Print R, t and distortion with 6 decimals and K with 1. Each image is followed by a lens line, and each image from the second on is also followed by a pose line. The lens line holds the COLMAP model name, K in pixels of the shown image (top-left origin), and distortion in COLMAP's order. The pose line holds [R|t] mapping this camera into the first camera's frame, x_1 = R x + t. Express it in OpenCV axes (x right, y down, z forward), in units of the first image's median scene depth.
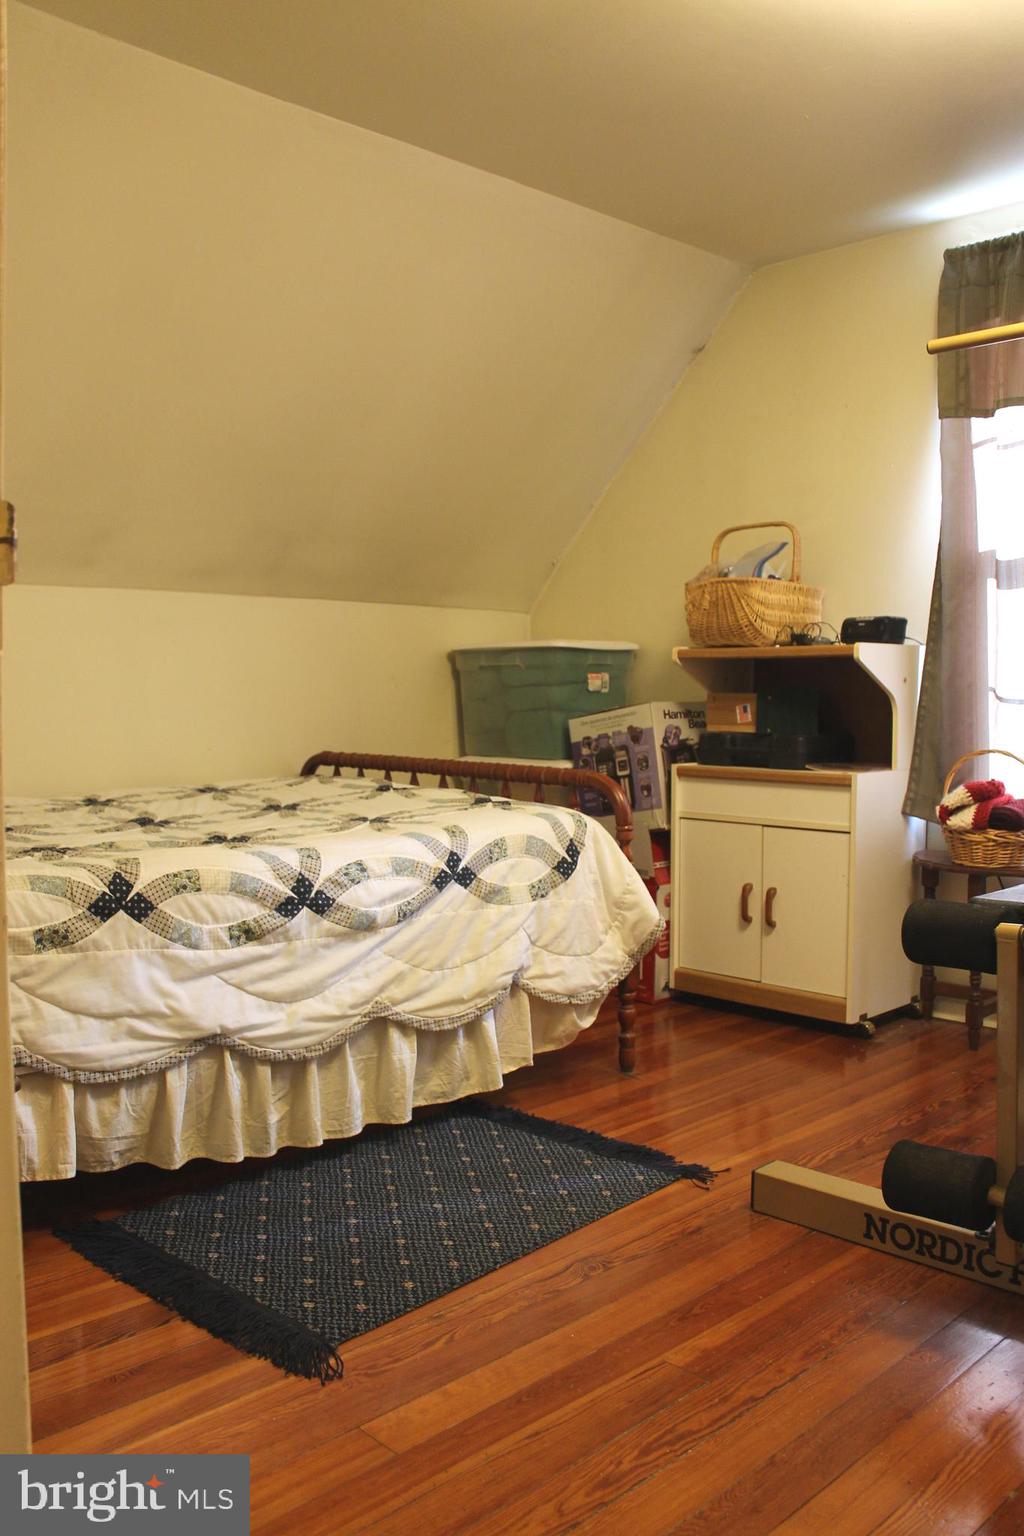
lens RADIAL K [[1293.9, 0, 512.0], [0, 1293.9, 768.0], [0, 0, 1]] dist [-0.167782, 0.151132]
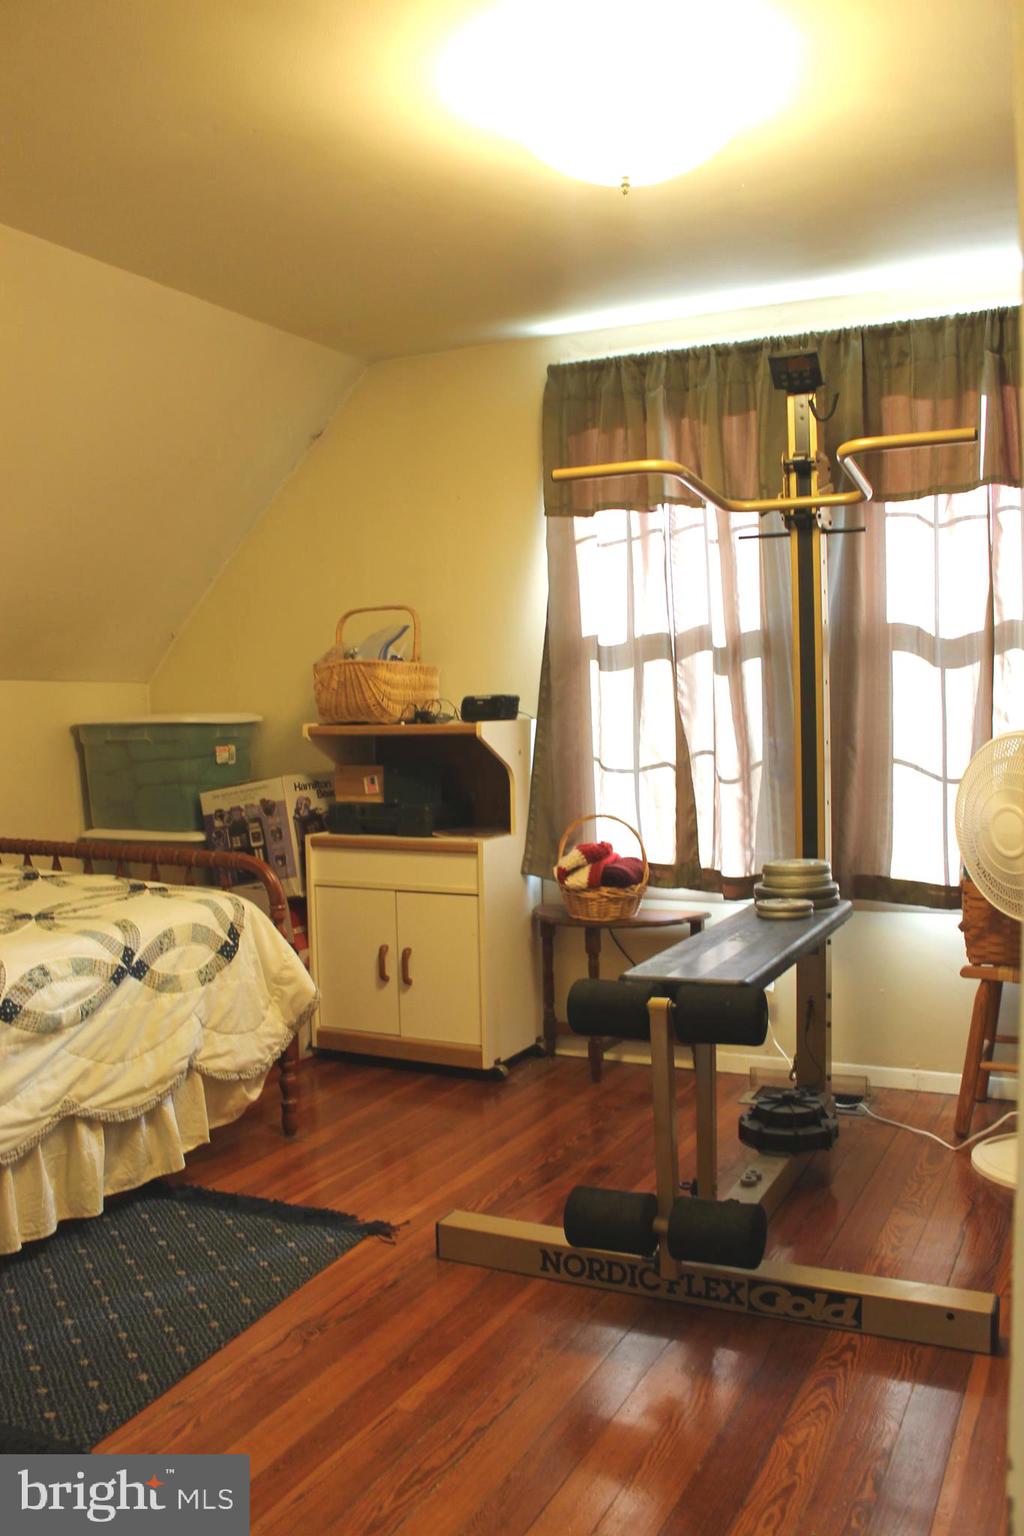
lens RADIAL K [[1297.6, 0, 512.0], [0, 1297.6, 768.0], [0, 0, 1]] dist [-0.164580, 0.153312]
pose [[0.944011, -0.031458, 0.328412, -0.077983], [0.036701, 0.999278, -0.009777, -0.052153], [-0.327867, 0.021283, 0.944484, -0.066648]]
